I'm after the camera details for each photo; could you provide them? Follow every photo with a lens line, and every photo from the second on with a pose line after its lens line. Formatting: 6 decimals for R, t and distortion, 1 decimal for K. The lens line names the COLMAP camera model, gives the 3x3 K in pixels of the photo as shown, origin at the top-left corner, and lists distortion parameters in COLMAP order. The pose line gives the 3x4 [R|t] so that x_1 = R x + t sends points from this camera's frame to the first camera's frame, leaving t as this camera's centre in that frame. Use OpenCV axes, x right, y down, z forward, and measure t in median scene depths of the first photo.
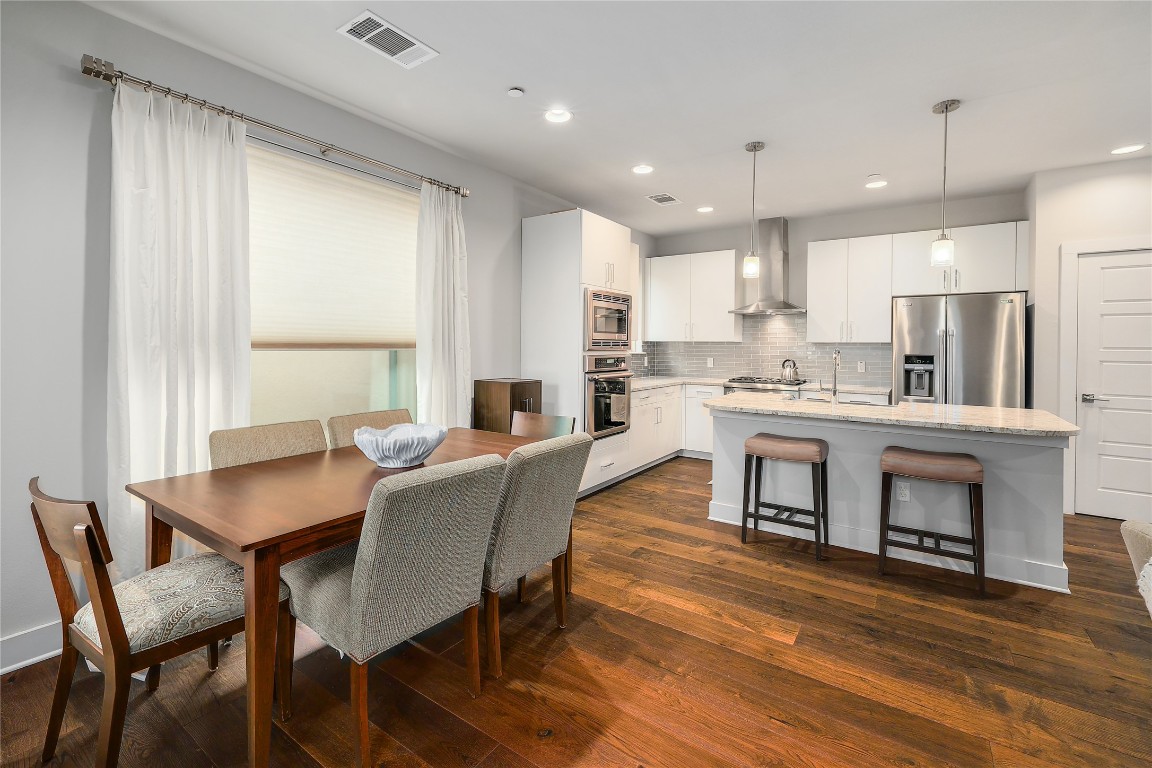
lens RADIAL K [[502.2, 0, 580.1], [0, 502.2, 347.2], [0, 0, 1]] dist [0.000848, 0.000258]
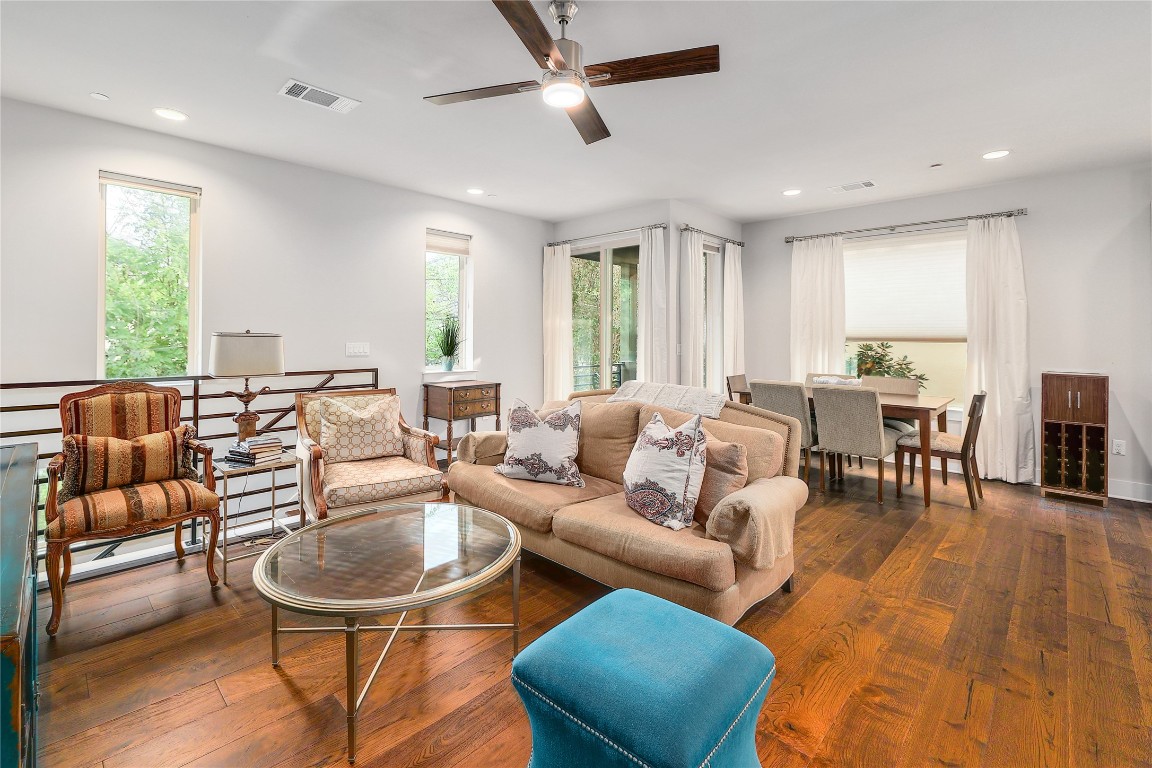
lens RADIAL K [[507.9, 0, 575.2], [0, 507.9, 340.1], [0, 0, 1]] dist [0.001300, -0.000108]
pose [[-0.152117, 0.000632, -0.988362, 0.989504], [-0.016172, 0.999864, 0.003128, 0.007996], [0.988230, 0.016460, -0.152086, 0.122711]]
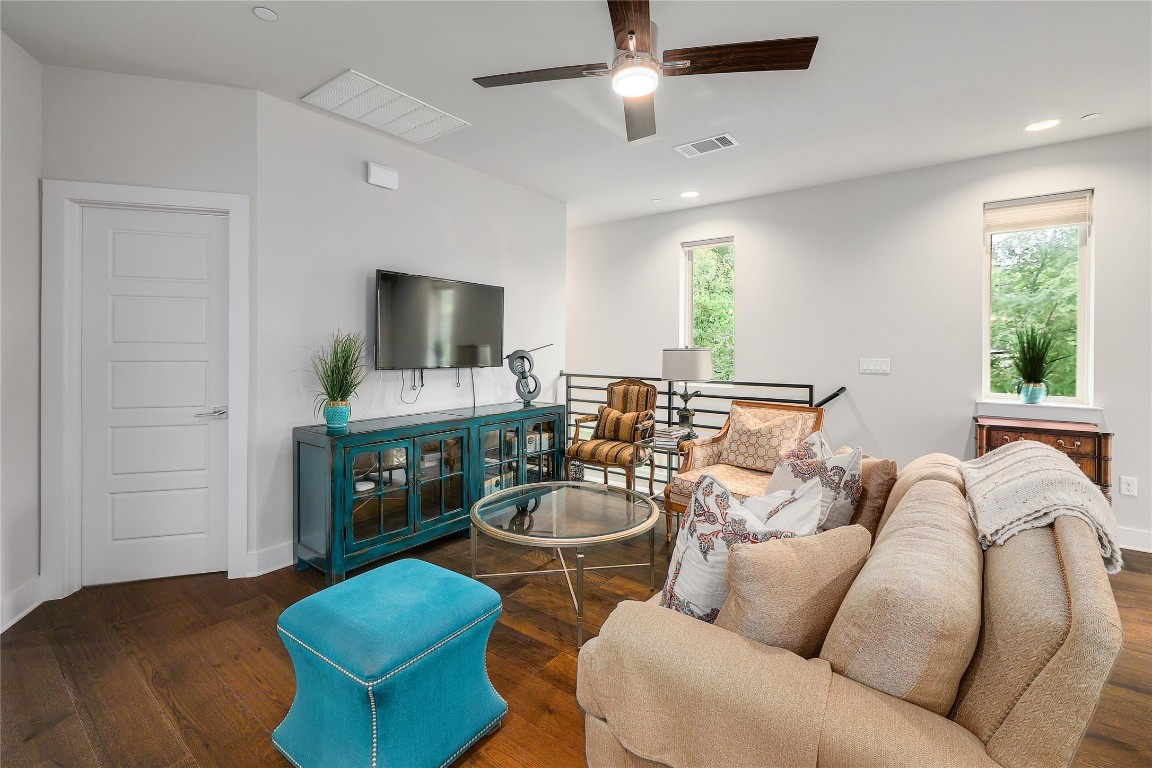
lens RADIAL K [[502.2, 0, 580.1], [0, 502.2, 347.2], [0, 0, 1]] dist [0.000848, 0.000258]
pose [[-0.998587, -0.012863, 0.051554, 0.495207], [-0.012817, 0.999917, 0.001227, 0.007807], [-0.051565, 0.000565, -0.998669, 0.498922]]
